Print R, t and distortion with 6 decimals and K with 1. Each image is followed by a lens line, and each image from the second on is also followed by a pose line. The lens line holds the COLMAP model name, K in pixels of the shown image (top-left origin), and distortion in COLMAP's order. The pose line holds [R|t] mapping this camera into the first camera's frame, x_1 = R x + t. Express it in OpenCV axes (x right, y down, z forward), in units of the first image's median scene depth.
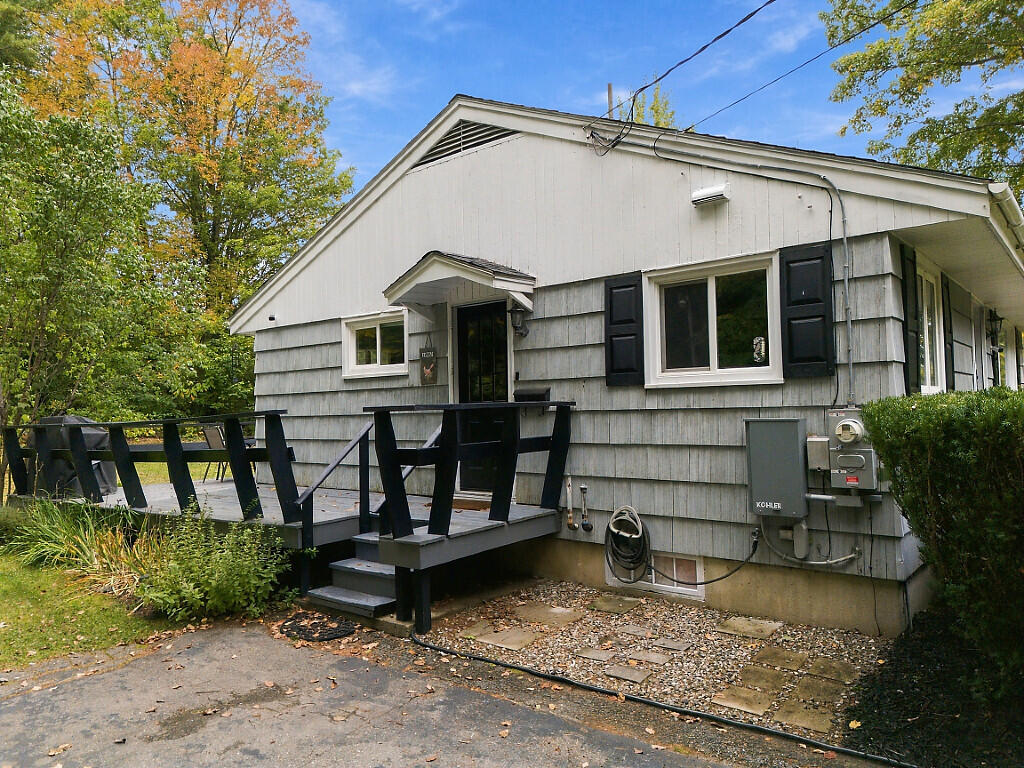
lens RADIAL K [[723.4, 0, 512.0], [0, 723.4, 384.0], [0, 0, 1]] dist [0.089836, -0.096192]
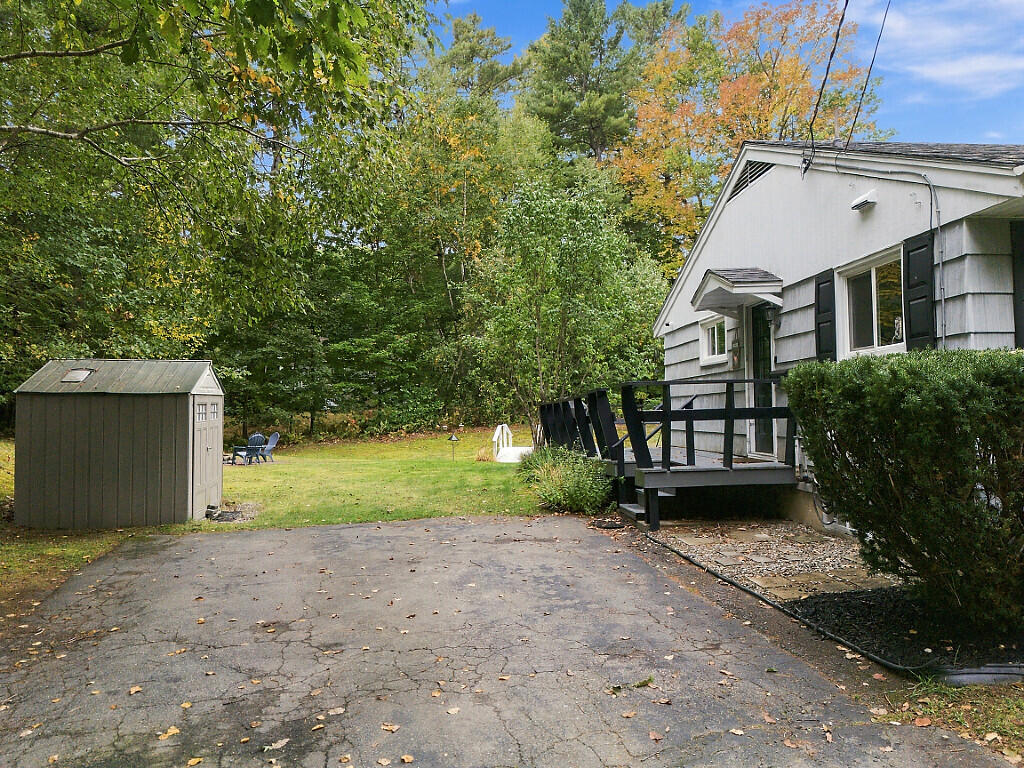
lens RADIAL K [[723.4, 0, 512.0], [0, 723.4, 384.0], [0, 0, 1]] dist [0.089836, -0.096192]
pose [[0.685592, -0.019343, -0.727729, 0.694600], [0.026573, 0.999646, -0.001536, 0.023889], [0.727501, -0.018285, 0.685863, -0.222059]]
